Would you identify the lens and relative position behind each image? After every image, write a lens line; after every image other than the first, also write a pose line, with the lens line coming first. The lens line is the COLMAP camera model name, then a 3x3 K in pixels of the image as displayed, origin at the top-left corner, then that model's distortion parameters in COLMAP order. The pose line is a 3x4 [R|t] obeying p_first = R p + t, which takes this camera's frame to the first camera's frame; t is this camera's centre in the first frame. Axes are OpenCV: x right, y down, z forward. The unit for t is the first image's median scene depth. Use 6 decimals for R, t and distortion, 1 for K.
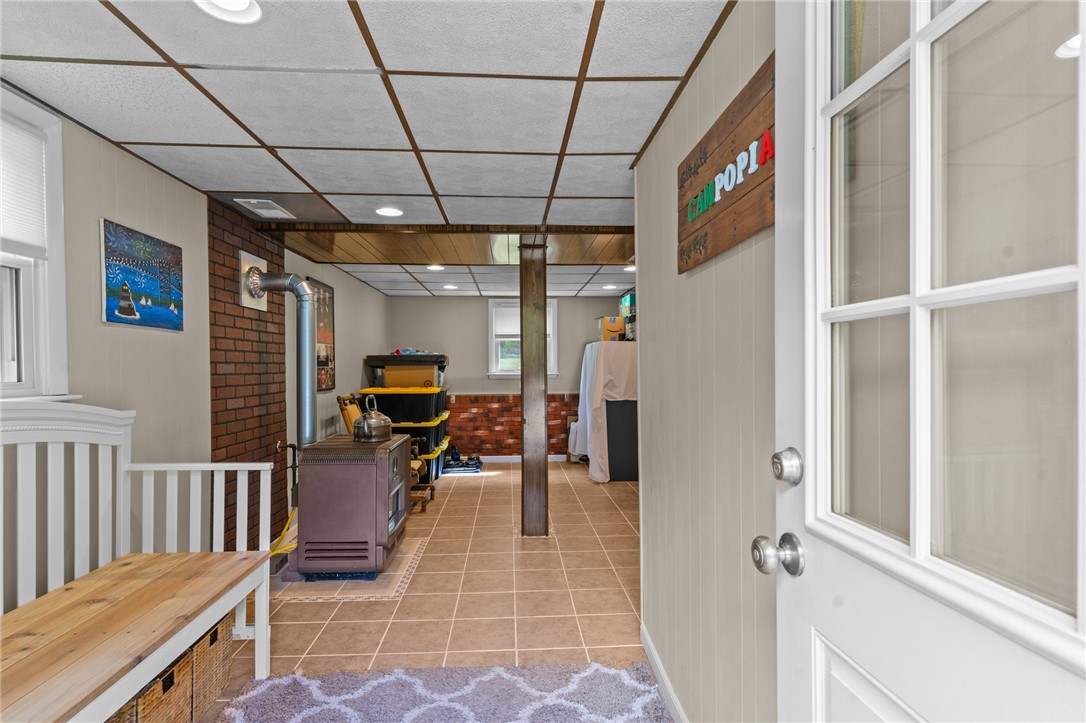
lens RADIAL K [[548.6, 0, 545.1], [0, 548.6, 368.0], [0, 0, 1]] dist [0.001590, -0.000833]
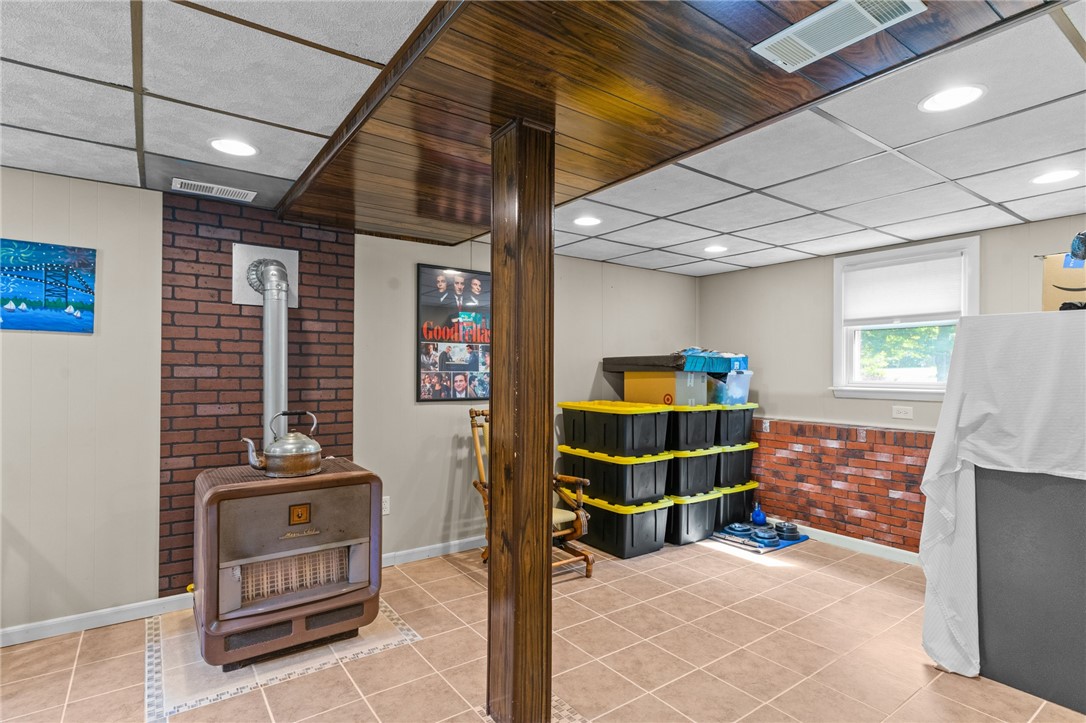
lens RADIAL K [[548.6, 0, 545.1], [0, 548.6, 368.0], [0, 0, 1]] dist [0.001590, -0.000833]
pose [[0.530587, 0.004483, -0.847618, 0.486412], [-0.013381, 0.999906, -0.003088, -0.009649], [0.847525, 0.012981, 0.530597, 0.925494]]
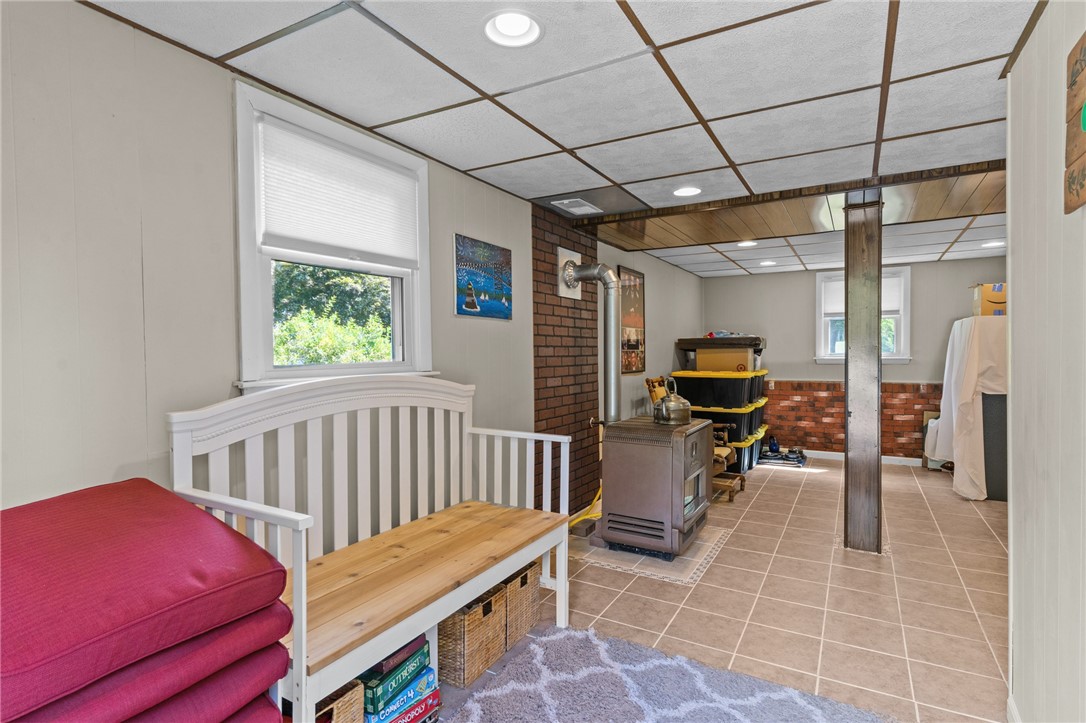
lens RADIAL K [[552.0, 0, 539.0], [0, 552.0, 362.0], [0, 0, 1]] dist [0.006049, 0.000993]
pose [[0.831822, 0.010320, -0.554947, 0.044426], [0.000235, 0.999820, 0.018945, 0.001091], [0.555043, -0.015890, 0.831670, 0.026533]]
